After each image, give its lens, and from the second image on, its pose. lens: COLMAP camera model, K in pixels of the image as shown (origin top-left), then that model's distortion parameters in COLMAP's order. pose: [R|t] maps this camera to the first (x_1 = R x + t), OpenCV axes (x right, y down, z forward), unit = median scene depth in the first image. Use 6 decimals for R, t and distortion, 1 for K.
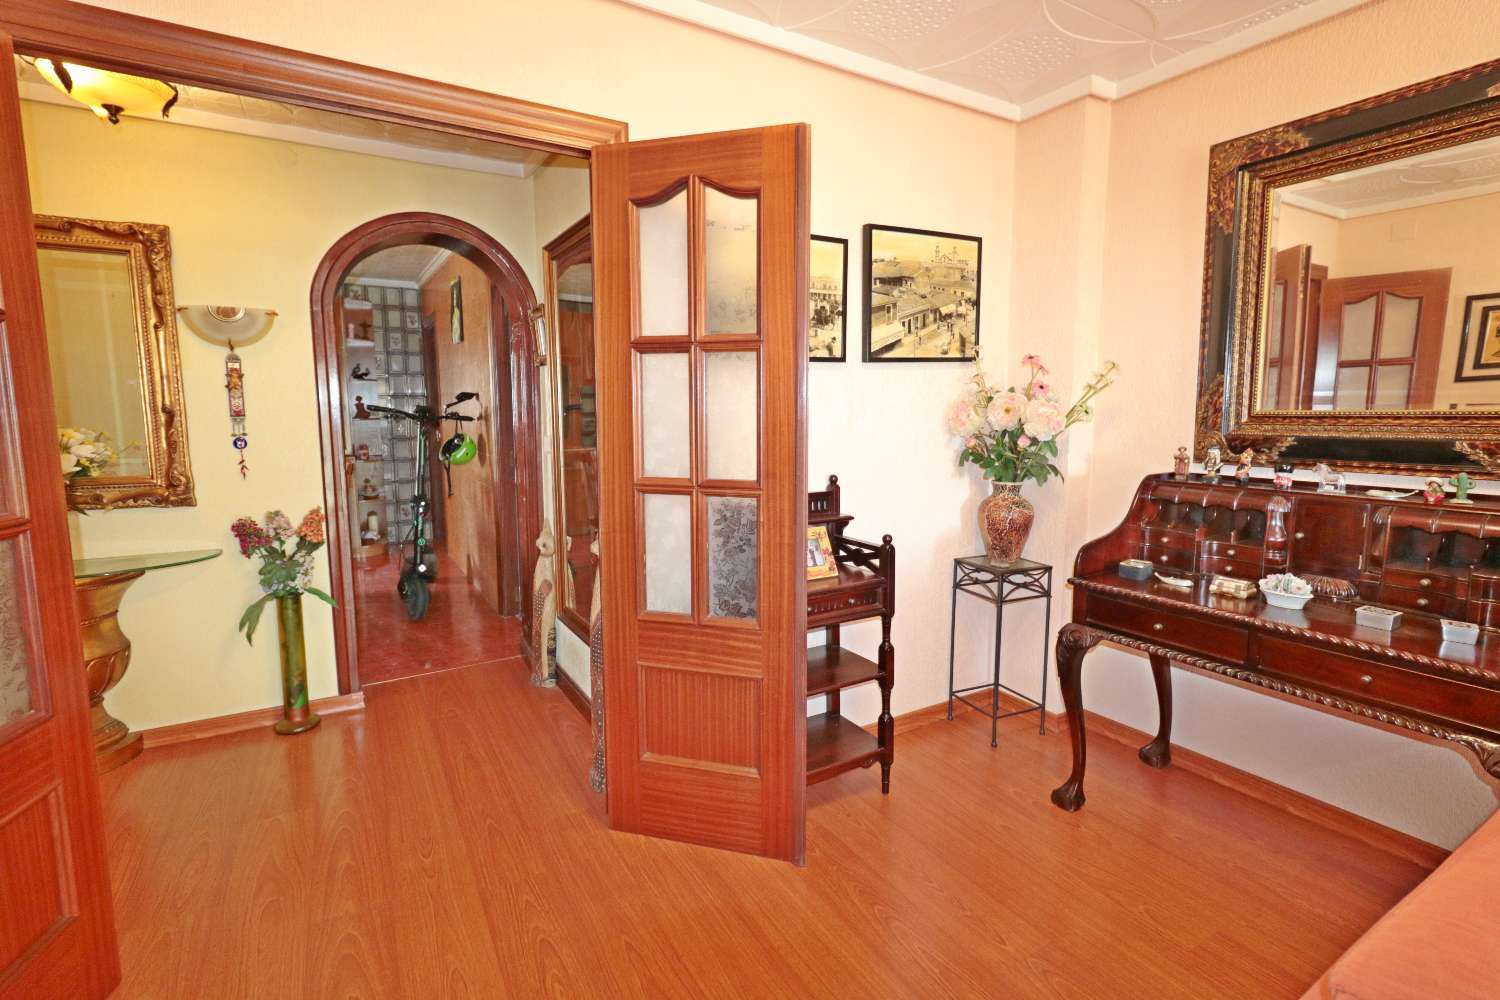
lens RADIAL K [[691.2, 0, 752.5], [0, 691.2, 486.5], [0, 0, 1]] dist [-0.001282, 0.000649]
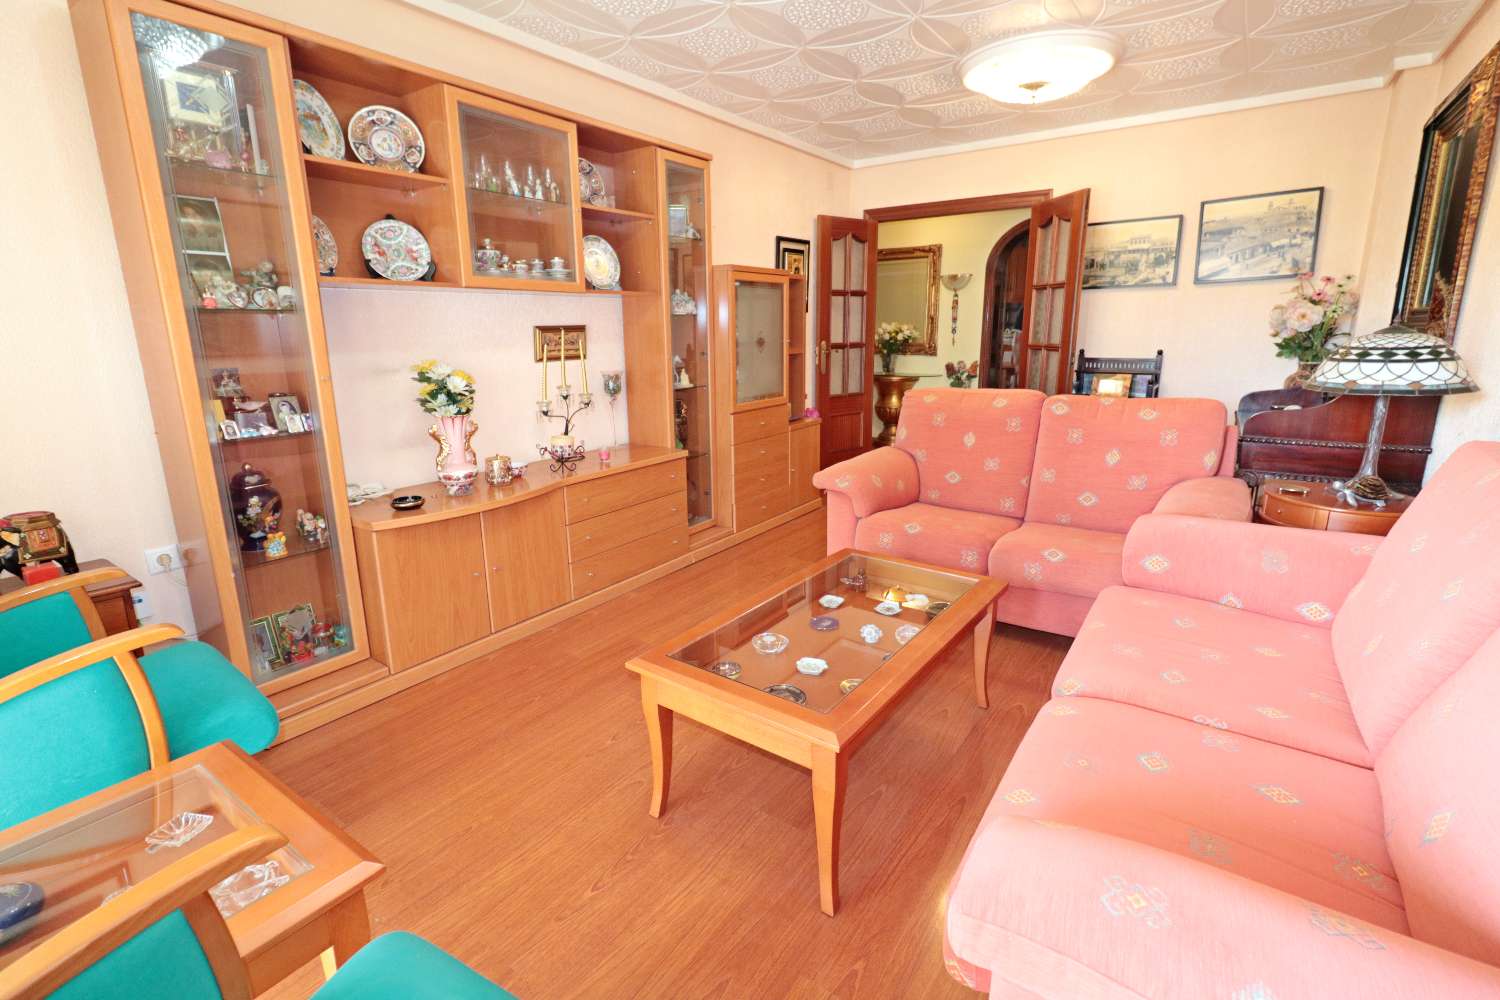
lens RADIAL K [[691.2, 0, 752.5], [0, 691.2, 490.7], [0, 0, 1]] dist [-0.001282, 0.000649]
pose [[0.411319, 0.209689, -0.887044, 1.367438], [-0.093073, 0.977754, 0.187974, 0.104106], [0.906727, 0.005243, 0.421685, -0.732675]]
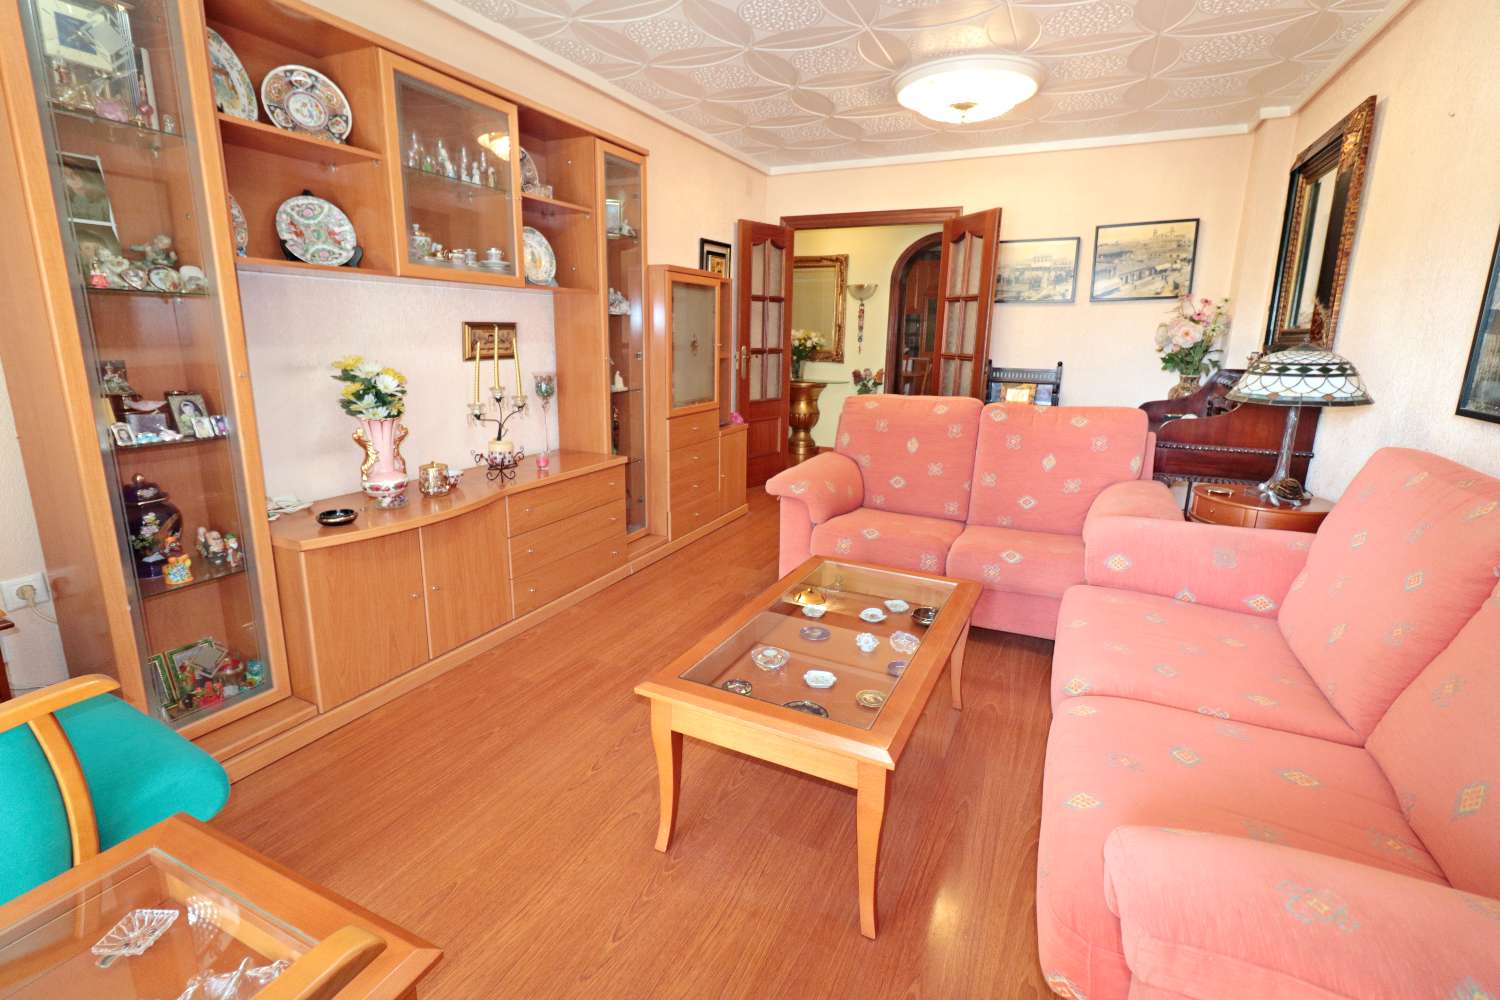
lens RADIAL K [[691.2, 0, 747.5], [0, 691.2, 490.4], [0, 0, 1]] dist [-0.001282, 0.000649]
pose [[0.556651, 0.197964, -0.806815, 1.274546], [-0.111367, 0.980208, 0.163673, 0.119512], [0.823248, -0.001256, 0.567681, -0.833036]]
